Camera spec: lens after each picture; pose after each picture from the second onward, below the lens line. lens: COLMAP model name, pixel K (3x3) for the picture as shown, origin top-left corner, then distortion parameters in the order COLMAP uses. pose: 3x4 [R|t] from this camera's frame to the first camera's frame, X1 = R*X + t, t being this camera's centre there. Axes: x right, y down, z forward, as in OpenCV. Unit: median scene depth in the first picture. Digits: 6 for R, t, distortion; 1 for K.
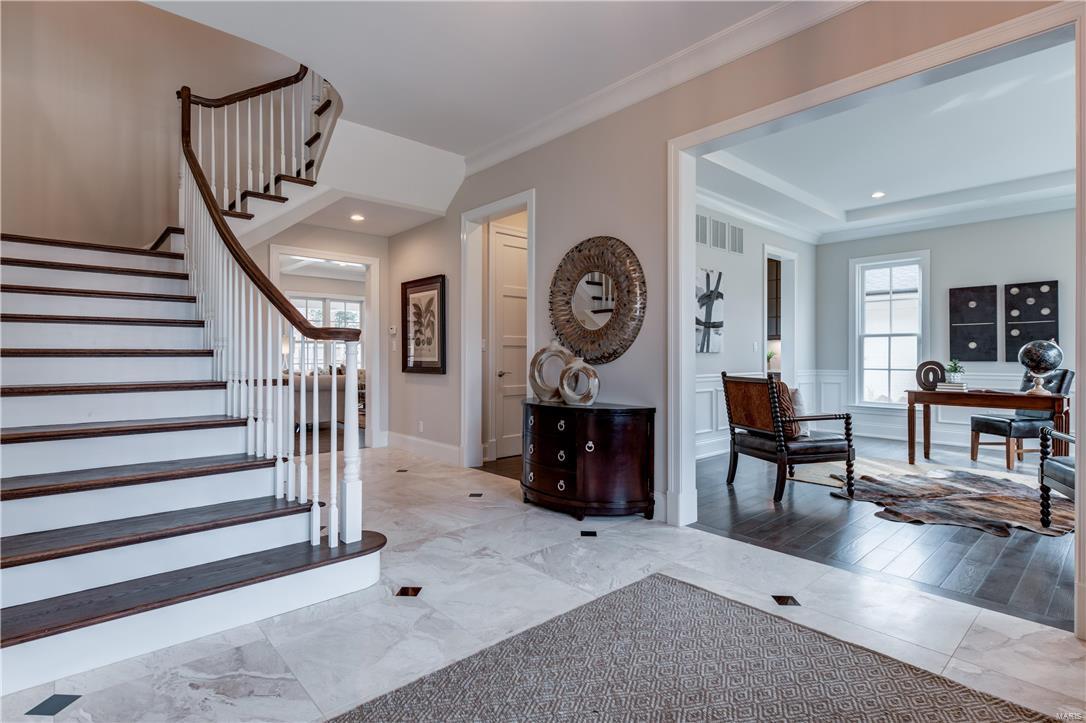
lens RADIAL K [[522.3, 0, 544.6], [0, 522.3, 356.5], [0, 0, 1]] dist [0.002022, -0.000308]
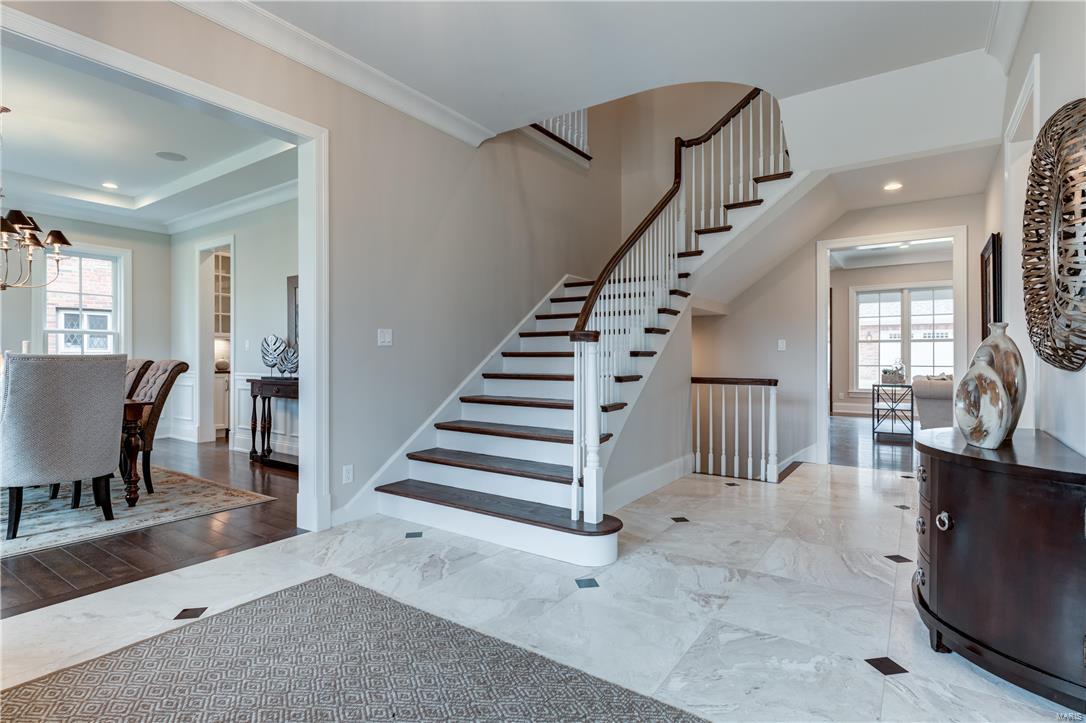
lens RADIAL K [[522.3, 0, 544.6], [0, 522.3, 356.5], [0, 0, 1]] dist [0.002022, -0.000308]
pose [[0.253645, -0.003866, -0.967290, 0.681239], [-0.000420, 0.999991, -0.004107, 0.006477], [0.967297, 0.001448, 0.253641, 0.623095]]
